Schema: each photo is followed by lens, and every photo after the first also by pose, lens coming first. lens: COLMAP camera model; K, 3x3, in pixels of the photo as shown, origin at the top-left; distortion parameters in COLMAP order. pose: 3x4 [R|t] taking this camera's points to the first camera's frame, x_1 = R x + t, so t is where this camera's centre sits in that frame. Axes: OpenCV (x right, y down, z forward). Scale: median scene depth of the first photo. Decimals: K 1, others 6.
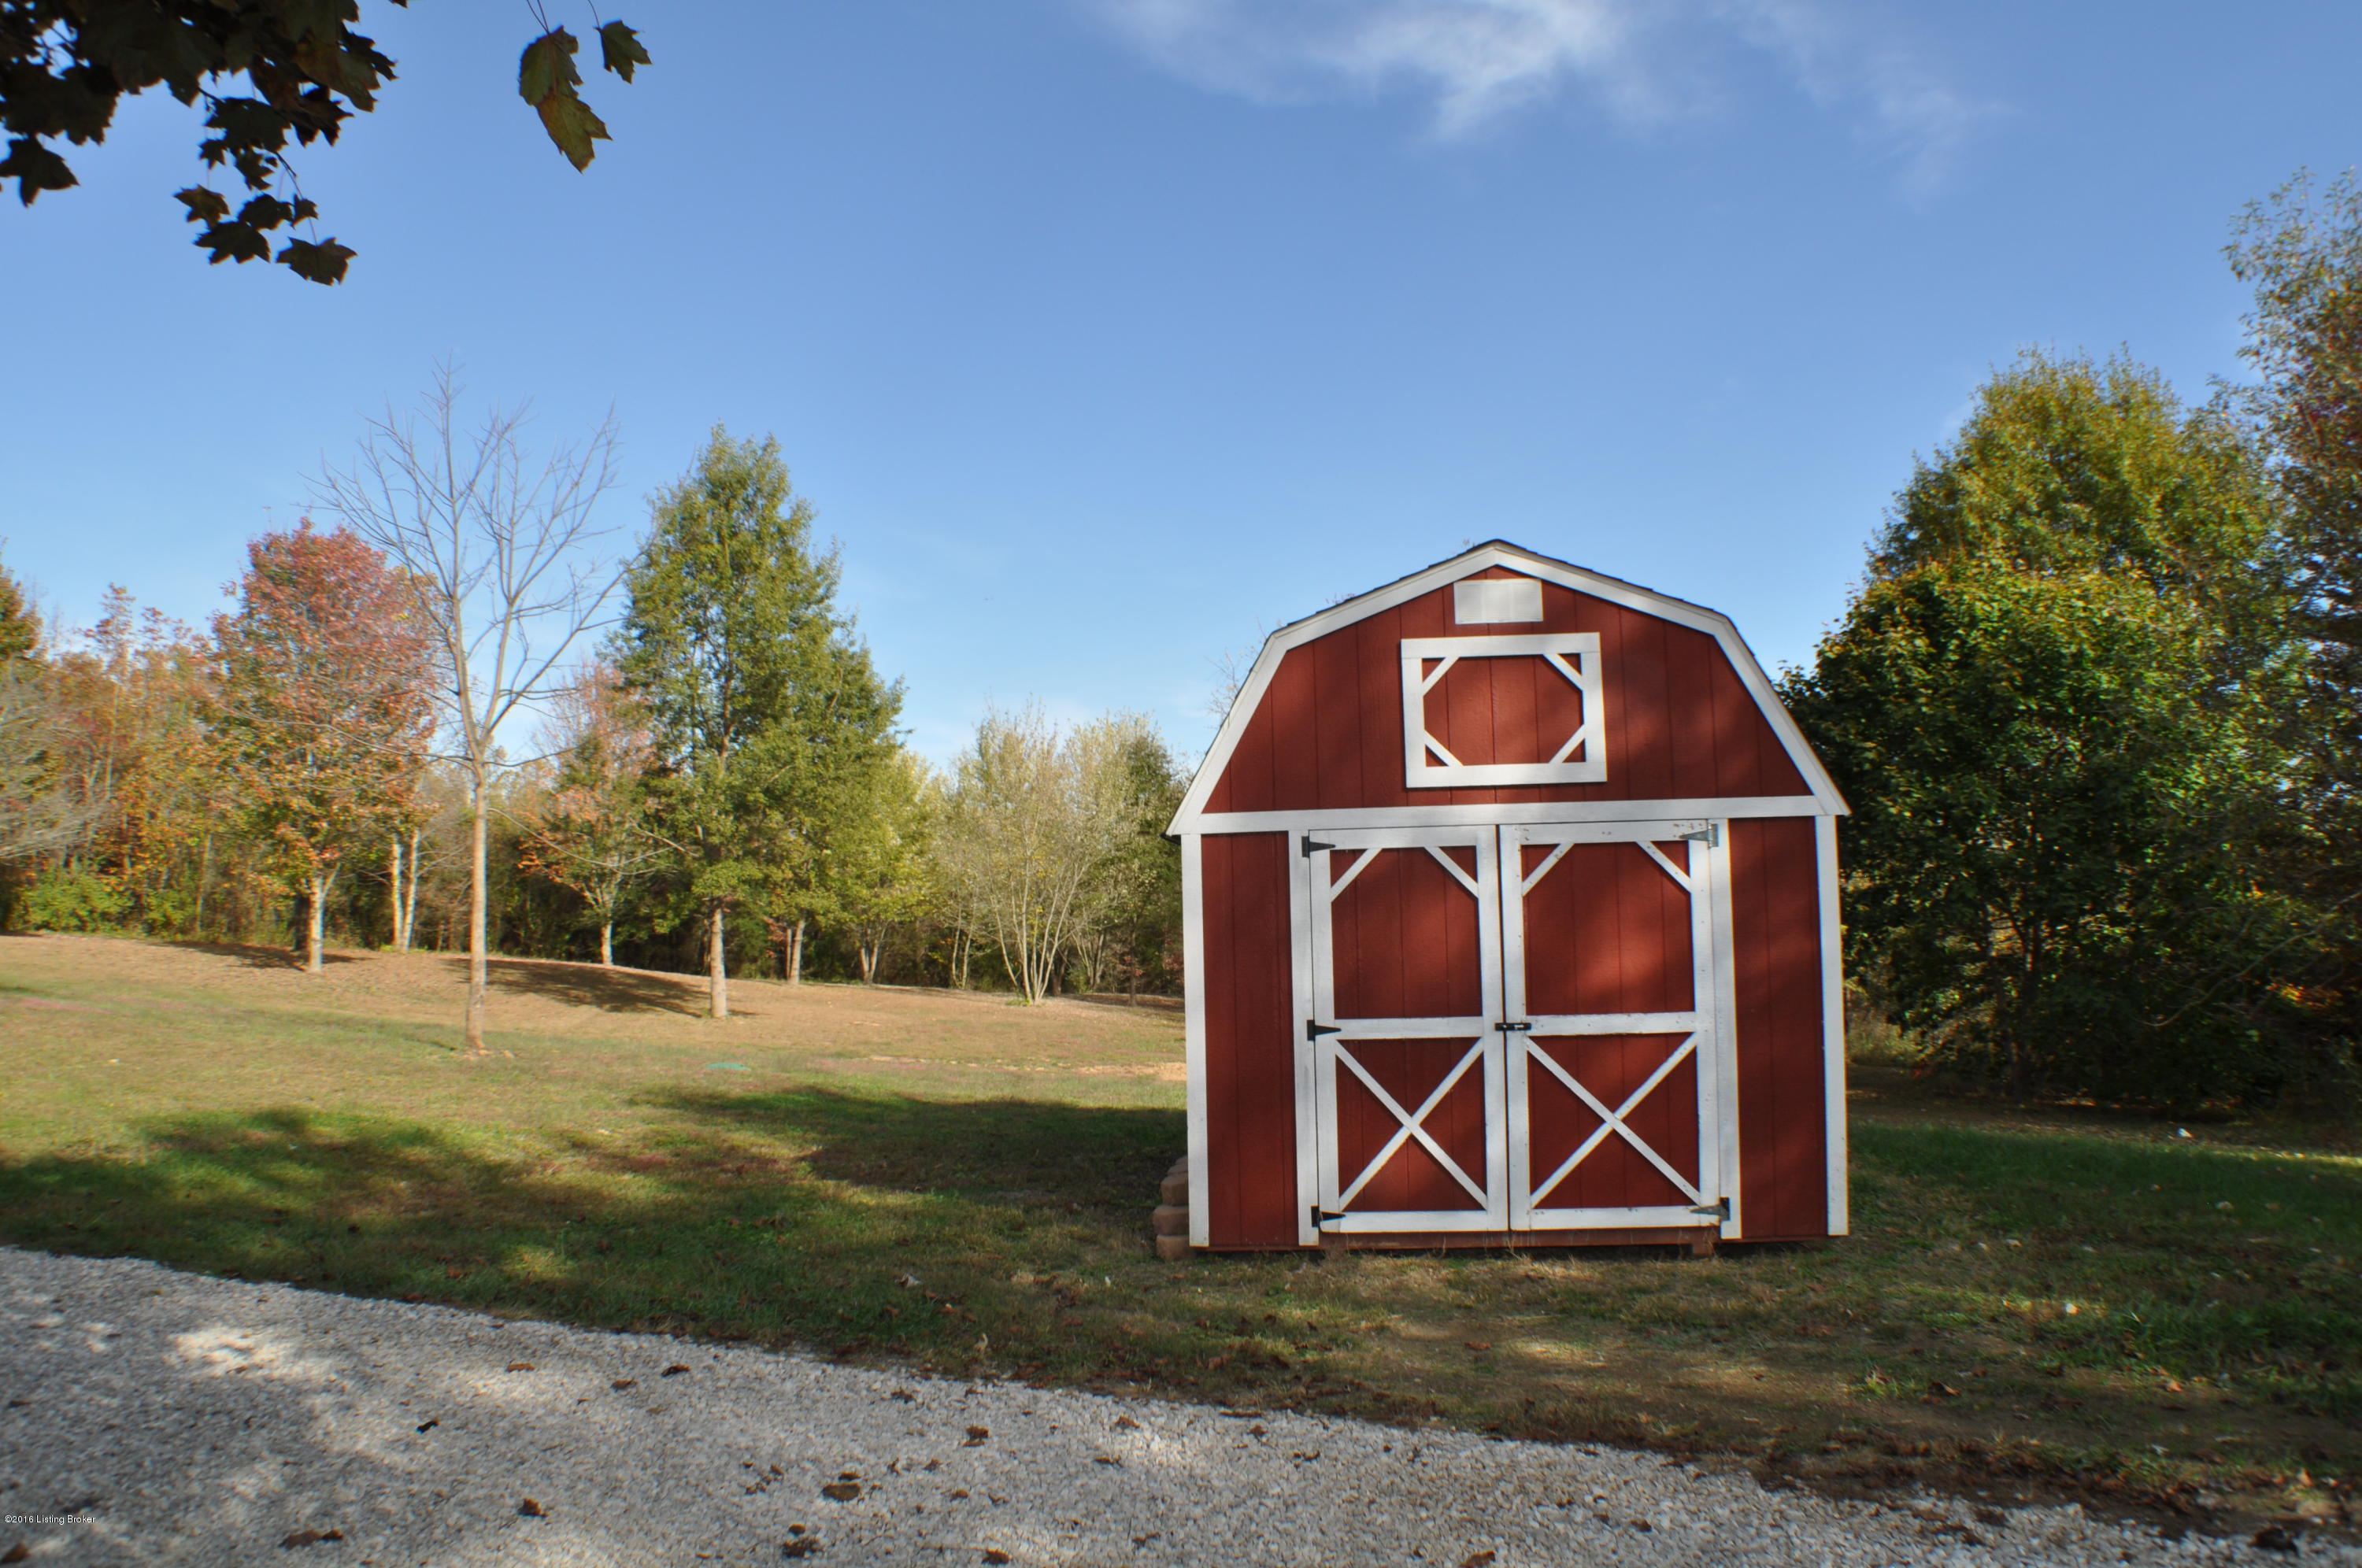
lens RADIAL K [[1493.6, 0, 1182.0], [0, 1493.6, 801.0], [0, 0, 1]] dist [-0.145924, 0.017922]
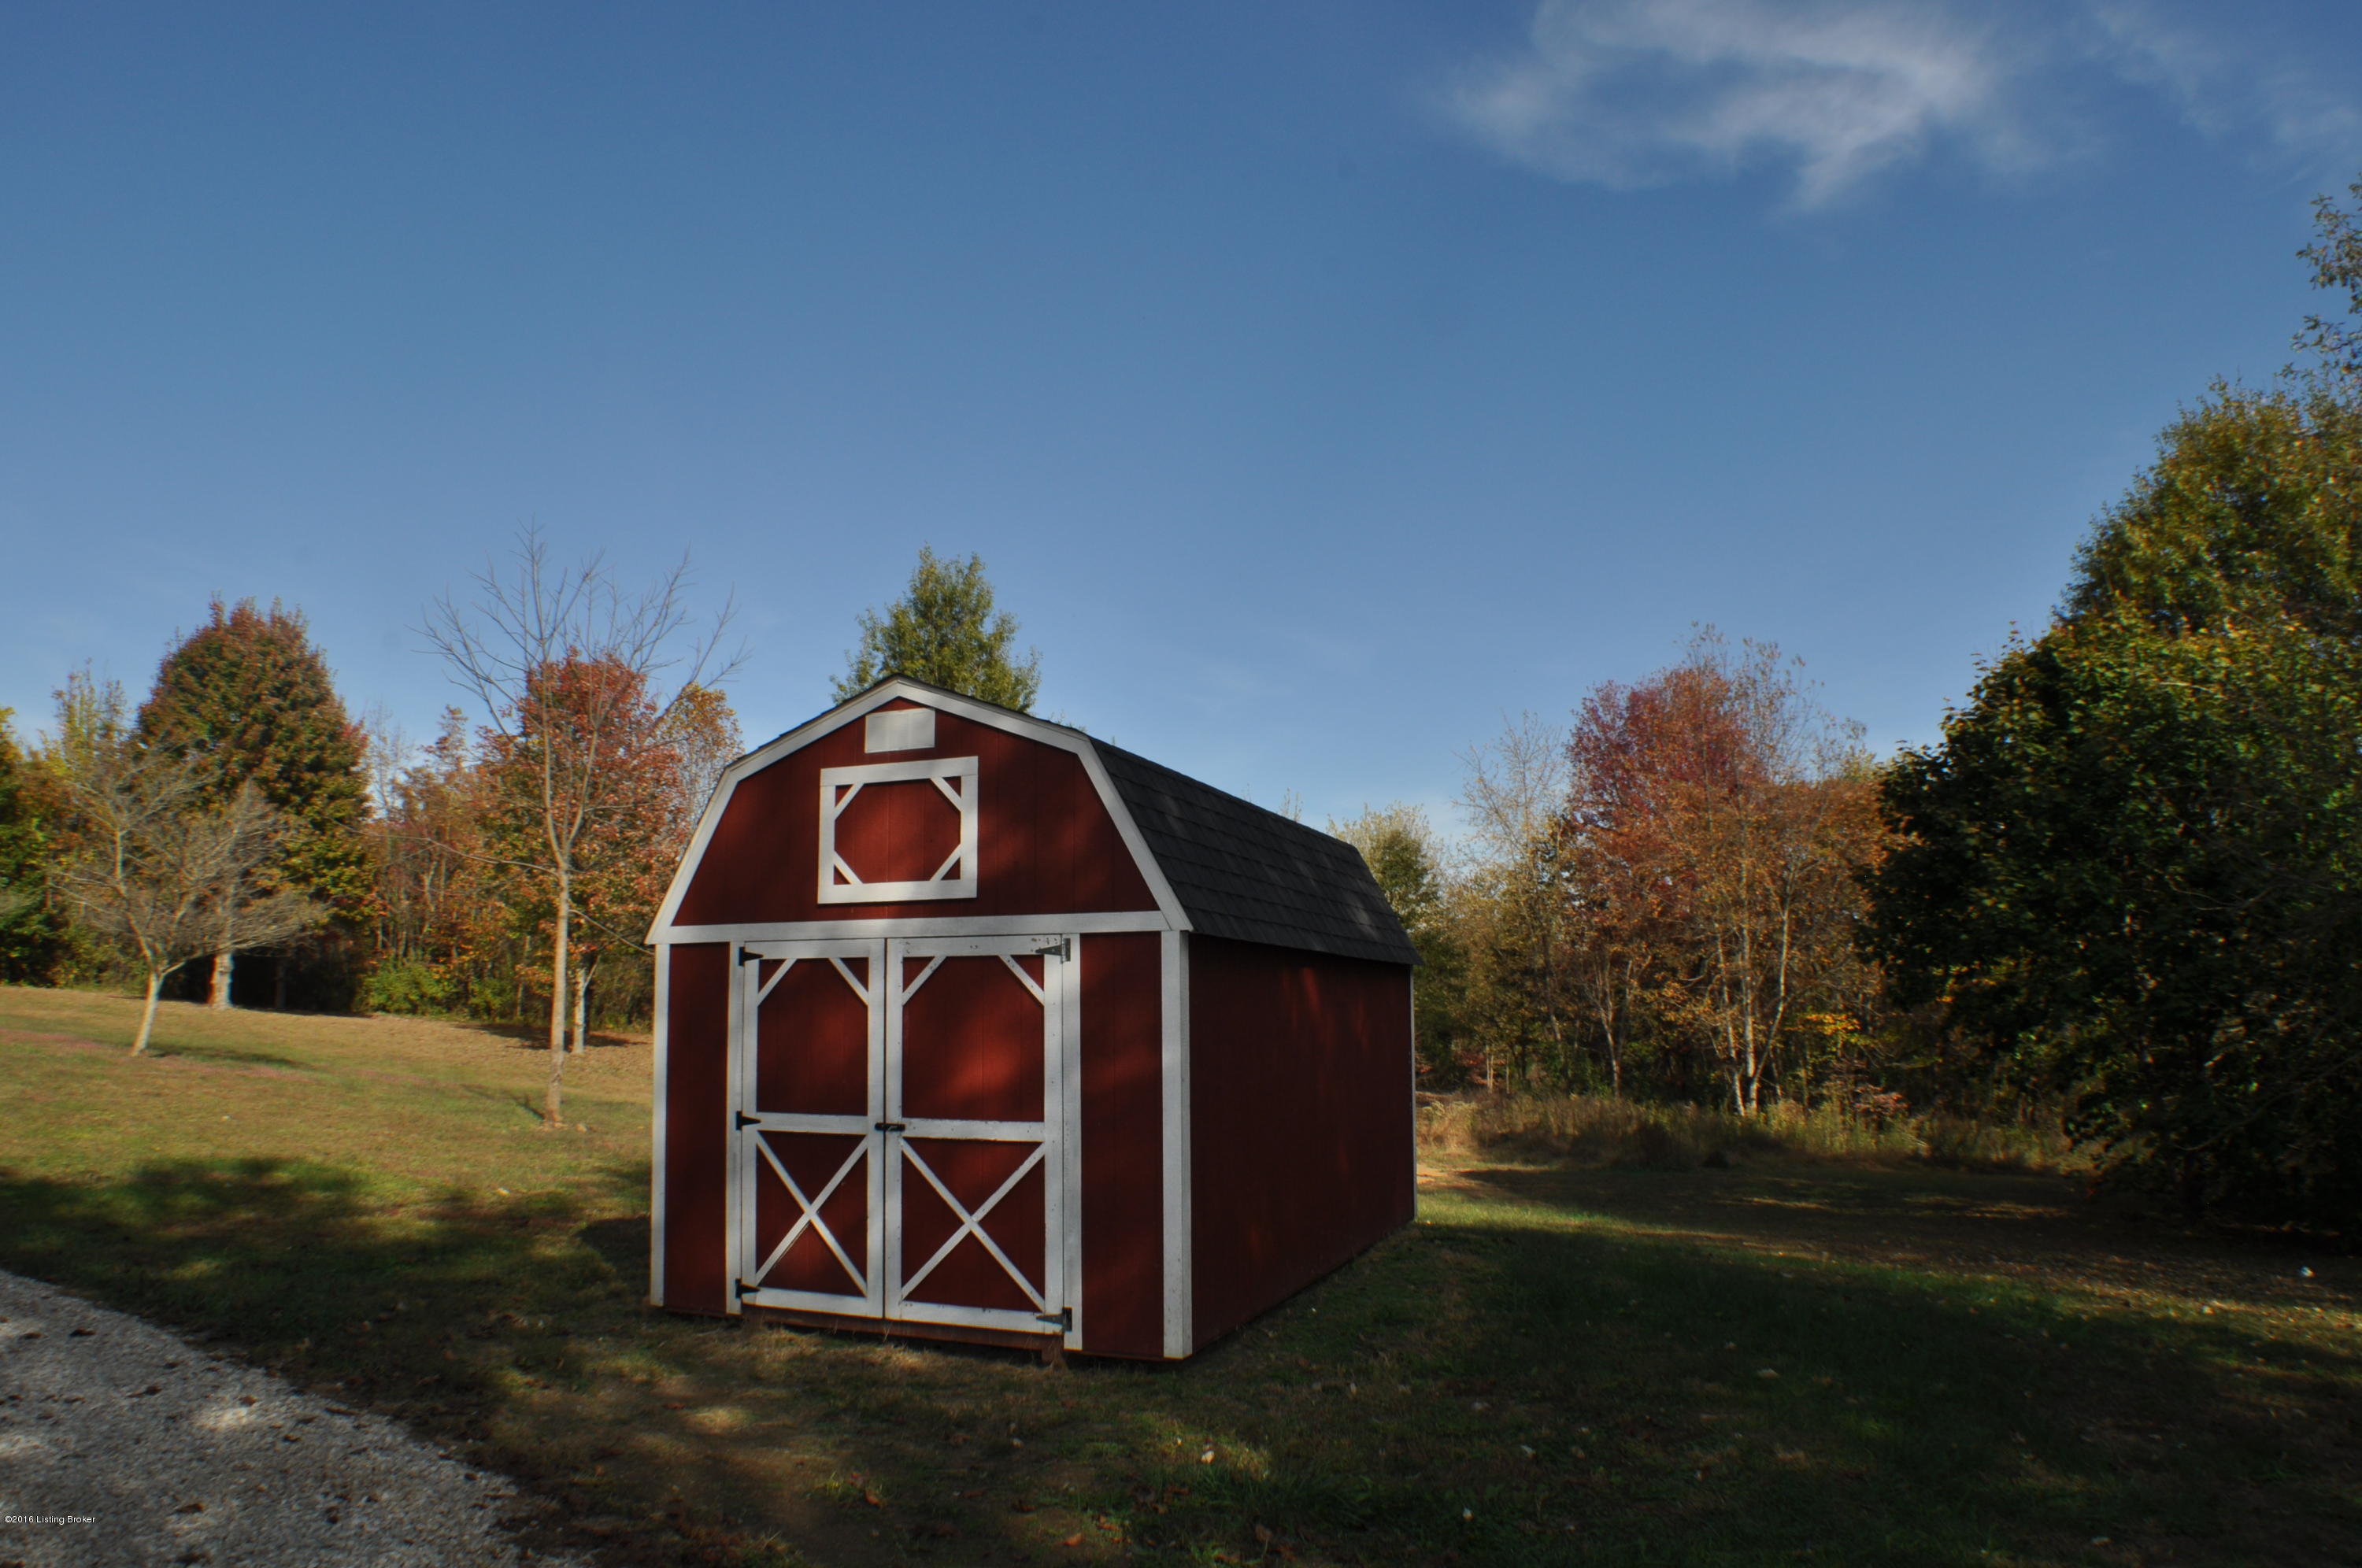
lens RADIAL K [[1493.6, 0, 1166.4], [0, 1493.6, 792.0], [0, 0, 1]] dist [-0.145924, 0.017922]
pose [[0.968399, -0.023208, -0.248326, 0.674096], [0.006277, 0.997614, -0.068758, -0.014333], [0.249329, 0.065026, 0.966233, 0.002183]]
